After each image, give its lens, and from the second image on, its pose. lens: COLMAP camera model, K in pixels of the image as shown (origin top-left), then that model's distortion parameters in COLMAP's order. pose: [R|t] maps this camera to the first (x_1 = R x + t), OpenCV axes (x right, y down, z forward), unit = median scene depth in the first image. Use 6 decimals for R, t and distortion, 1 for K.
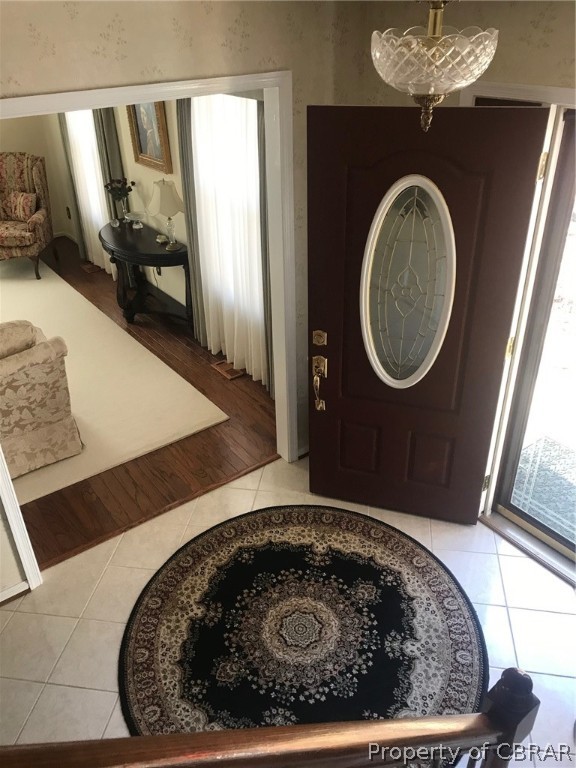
lens RADIAL K [[631.9, 0, 288.0], [0, 631.9, 384.0], [0, 0, 1]] dist [0.005479, 0.007639]
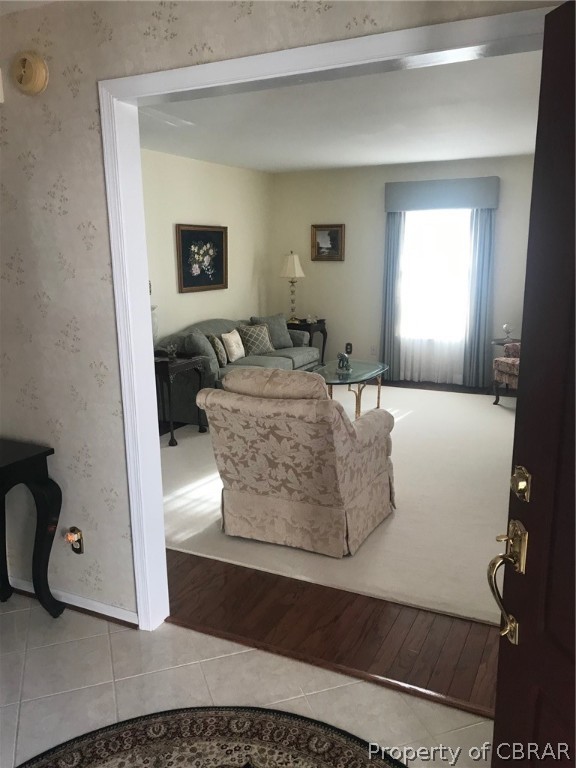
lens RADIAL K [[631.9, 0, 288.0], [0, 631.9, 384.0], [0, 0, 1]] dist [0.005479, 0.007639]
pose [[0.462611, 0.207189, -0.862011, 0.335494], [-0.454898, 0.890031, -0.030204, -0.040129], [0.760959, 0.406100, 0.505988, 0.507261]]
